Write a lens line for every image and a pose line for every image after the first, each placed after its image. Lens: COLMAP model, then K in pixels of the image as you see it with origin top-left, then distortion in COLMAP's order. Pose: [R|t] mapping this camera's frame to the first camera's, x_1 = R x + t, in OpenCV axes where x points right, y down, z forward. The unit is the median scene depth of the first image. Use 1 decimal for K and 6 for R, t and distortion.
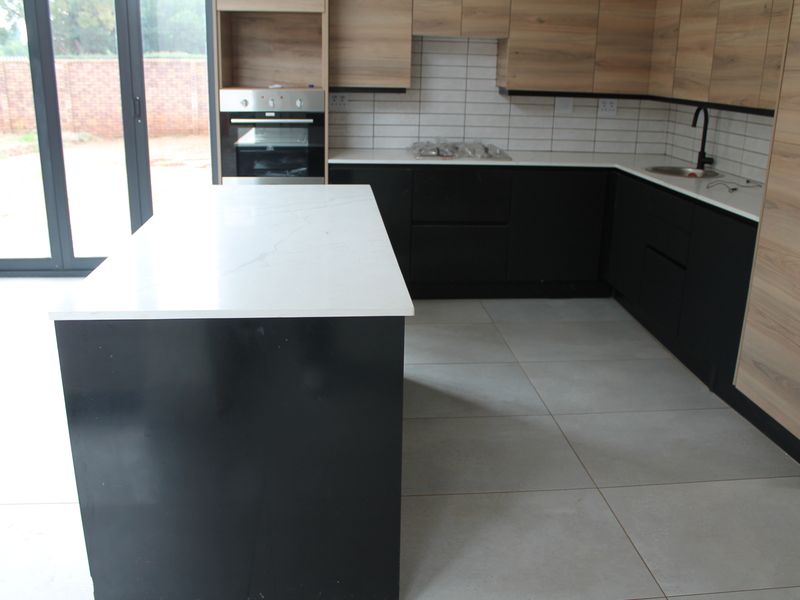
lens RADIAL K [[752.0, 0, 400.4], [0, 752.0, 291.6], [0, 0, 1]] dist [-0.111557, 0.000000]
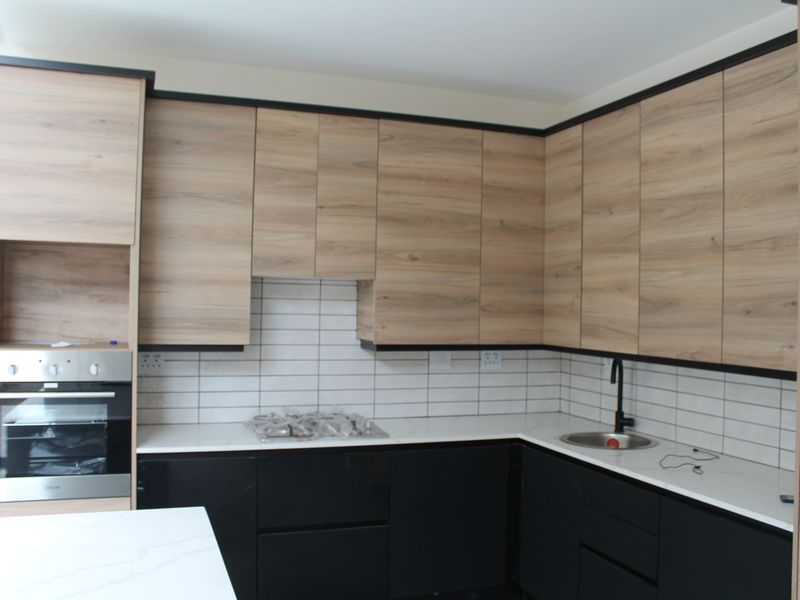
lens RADIAL K [[752.0, 0, 397.6], [0, 752.0, 300.0], [0, 0, 1]] dist [-0.111557, 0.000000]
pose [[0.969658, -0.002097, 0.244457, -0.027069], [0.073154, 0.956632, -0.281964, -0.093730], [-0.233265, 0.291291, 0.927759, 0.256303]]
